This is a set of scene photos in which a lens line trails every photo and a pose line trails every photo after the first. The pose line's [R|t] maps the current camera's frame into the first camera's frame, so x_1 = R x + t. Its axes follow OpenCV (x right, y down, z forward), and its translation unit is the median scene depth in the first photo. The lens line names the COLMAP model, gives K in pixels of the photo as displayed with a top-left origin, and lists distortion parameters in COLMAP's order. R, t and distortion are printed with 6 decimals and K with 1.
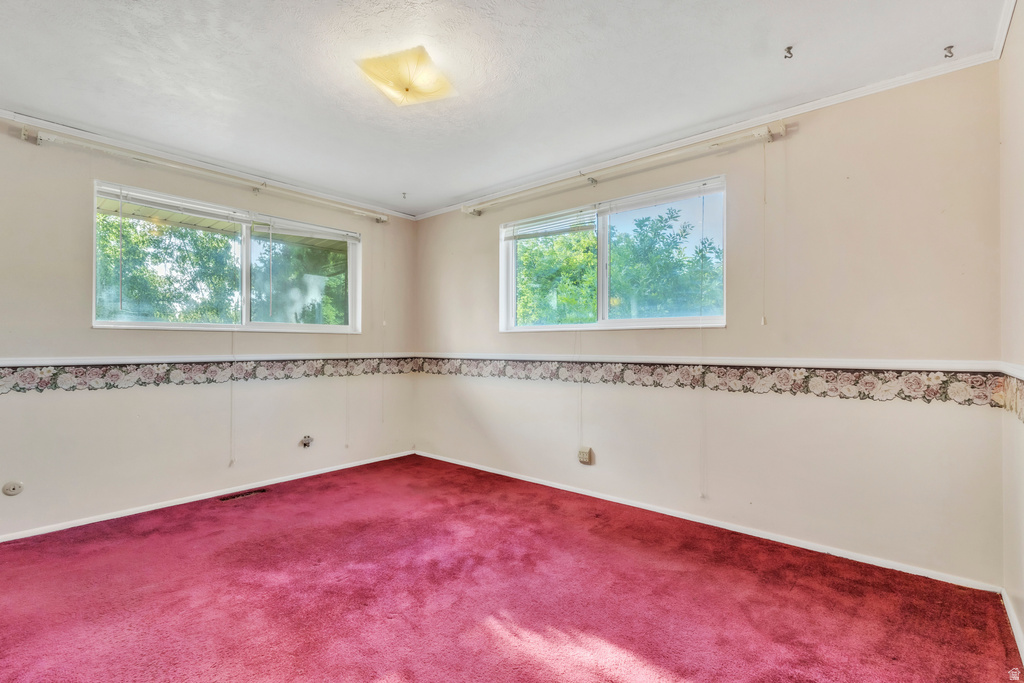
lens RADIAL K [[476.7, 0, 515.9], [0, 476.7, 341.2], [0, 0, 1]] dist [0.002682, 0.000329]
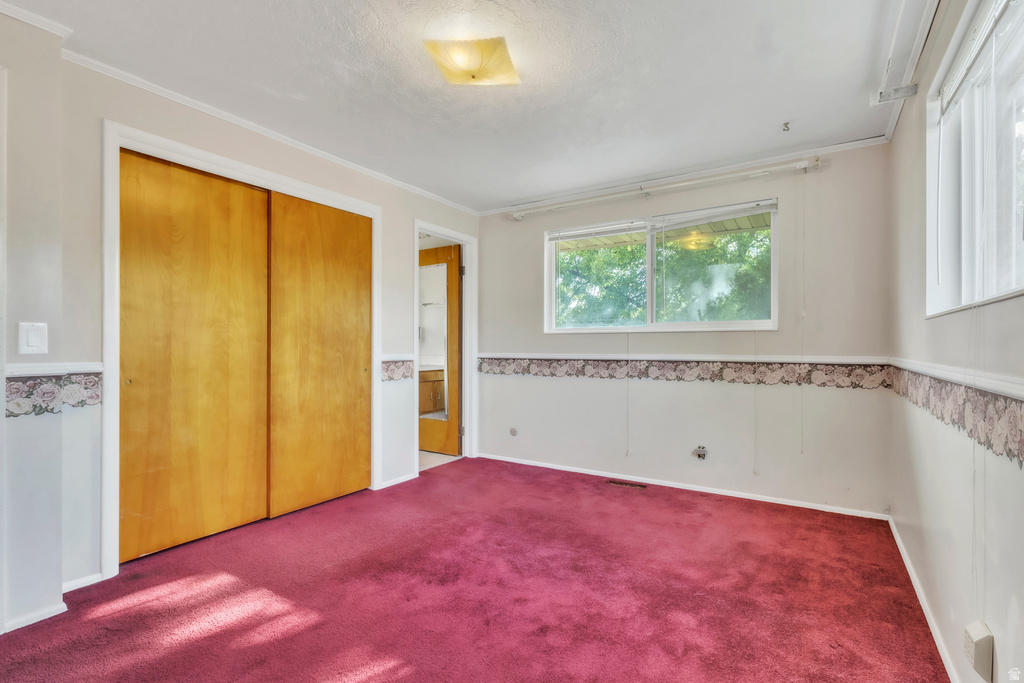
lens RADIAL K [[476.7, 0, 515.9], [0, 476.7, 341.2], [0, 0, 1]] dist [0.002682, 0.000329]
pose [[0.133005, -0.011061, -0.991054, 0.449336], [0.009424, 0.999907, -0.009895, 0.007260], [0.991071, -0.008023, 0.133096, 0.594232]]
